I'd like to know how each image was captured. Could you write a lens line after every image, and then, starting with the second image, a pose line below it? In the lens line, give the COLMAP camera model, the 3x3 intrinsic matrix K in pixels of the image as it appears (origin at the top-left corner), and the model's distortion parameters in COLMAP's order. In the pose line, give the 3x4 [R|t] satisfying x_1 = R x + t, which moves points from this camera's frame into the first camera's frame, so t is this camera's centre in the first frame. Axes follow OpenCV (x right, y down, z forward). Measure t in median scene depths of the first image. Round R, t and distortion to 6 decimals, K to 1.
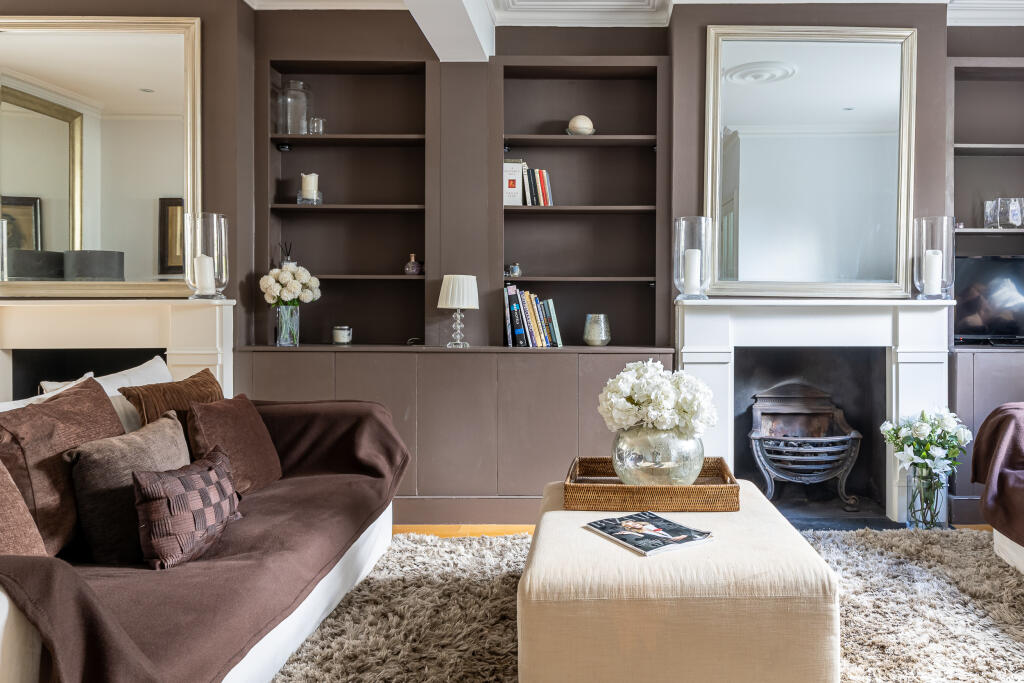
lens RADIAL K [[732.5, 0, 544.7], [0, 732.5, 305.9], [0, 0, 1]] dist [0.003007, 0.001841]
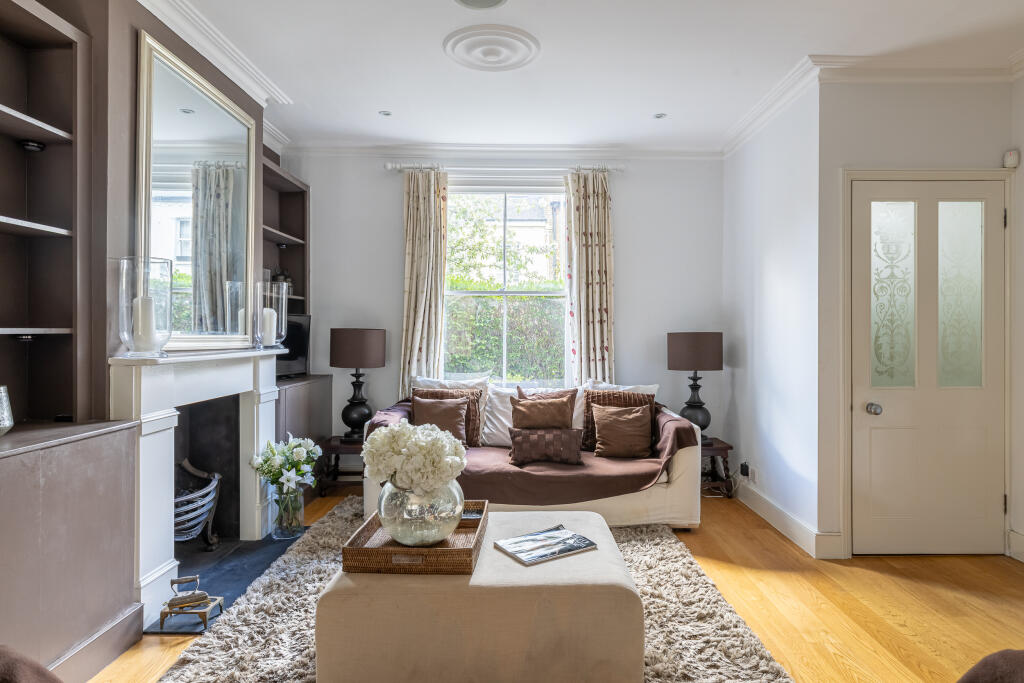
lens RADIAL K [[612.9, 0, 511.2], [0, 612.9, 334.5], [0, 0, 1]] dist [0.007905, -0.003600]
pose [[-0.003241, -0.007595, 0.999966, -0.477229], [0.004060, 0.999963, 0.007608, -0.037021], [-0.999987, 0.004084, -0.003210, 0.569956]]
